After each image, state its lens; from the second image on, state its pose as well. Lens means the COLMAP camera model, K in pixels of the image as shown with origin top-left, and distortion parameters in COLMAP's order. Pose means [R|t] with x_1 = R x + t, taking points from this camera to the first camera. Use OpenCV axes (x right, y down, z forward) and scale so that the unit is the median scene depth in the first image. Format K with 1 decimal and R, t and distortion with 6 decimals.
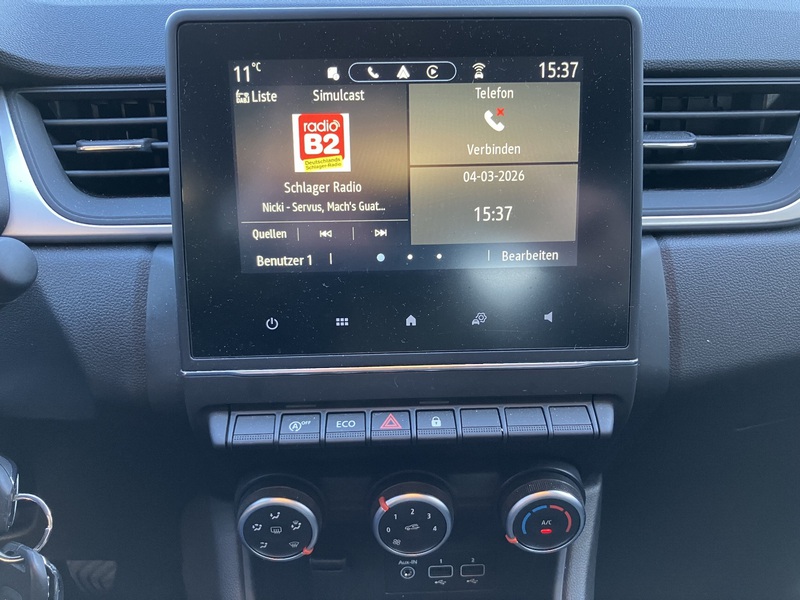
lens RADIAL K [[654.0, 0, 402.0], [0, 654.0, 294.3], [0, 0, 1]] dist [0.031494, -0.048004]
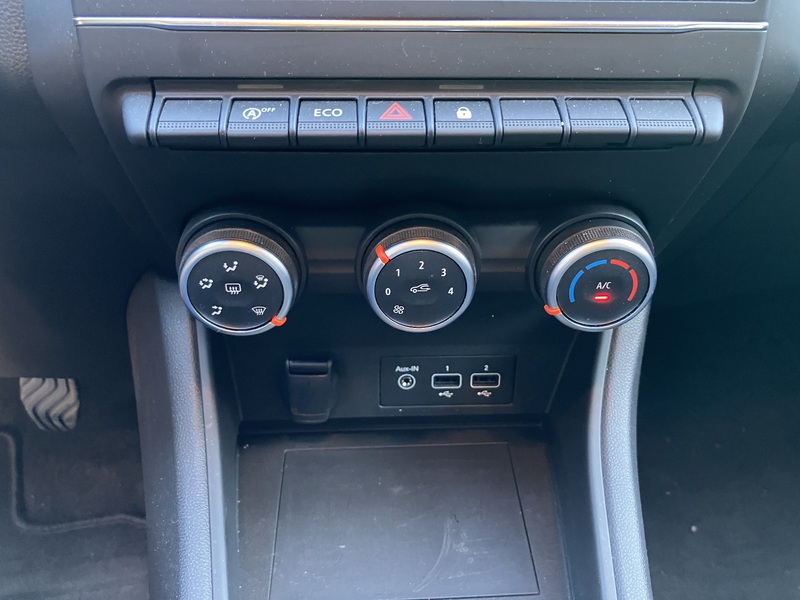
lens RADIAL K [[654.0, 0, 401.8], [0, 654.0, 283.0], [0, 0, 1]] dist [0.031494, -0.048004]
pose [[0.999733, 0.015260, 0.017329, -0.019702], [-0.017685, 0.988567, 0.149738, 0.264463], [-0.014846, -0.150005, 0.988574, 0.308955]]
